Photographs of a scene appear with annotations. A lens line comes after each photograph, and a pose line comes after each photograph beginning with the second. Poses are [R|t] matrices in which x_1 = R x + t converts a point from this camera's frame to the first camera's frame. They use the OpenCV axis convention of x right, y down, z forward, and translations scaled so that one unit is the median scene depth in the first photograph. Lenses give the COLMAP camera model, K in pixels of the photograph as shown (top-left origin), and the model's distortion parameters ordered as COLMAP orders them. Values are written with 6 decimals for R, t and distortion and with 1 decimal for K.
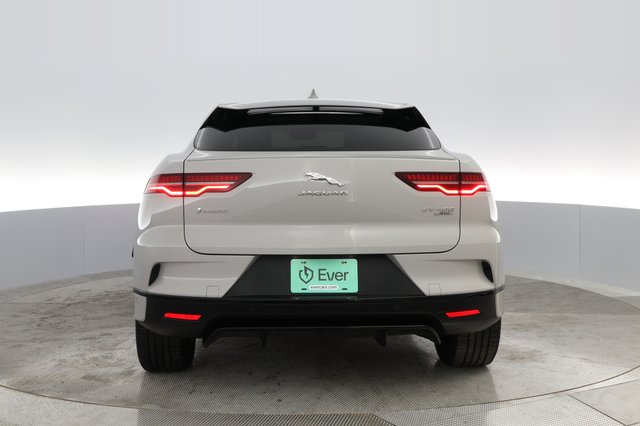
lens RADIAL K [[477.4, 0, 310.5], [0, 477.4, 197.2], [0, 0, 1]] dist [-0.050854, 0.002568]
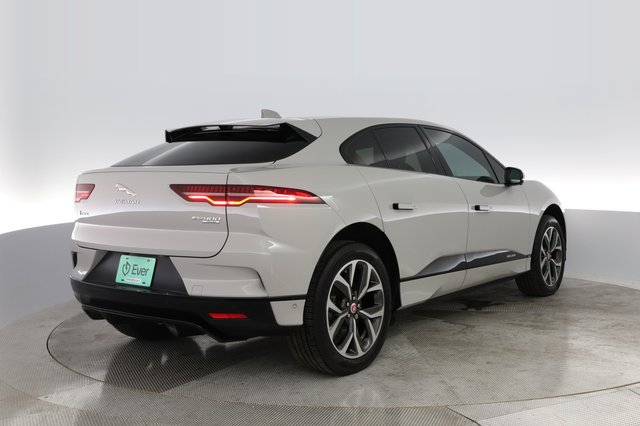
lens RADIAL K [[514.9, 0, 318.8], [0, 514.9, 215.5], [0, 0, 1]] dist [-0.066180, -0.000351]
pose [[0.918815, 0.037605, -0.392892, 0.939962], [-0.035526, 0.999290, 0.012564, -0.004444], [0.393086, 0.002414, 0.919499, 0.012694]]
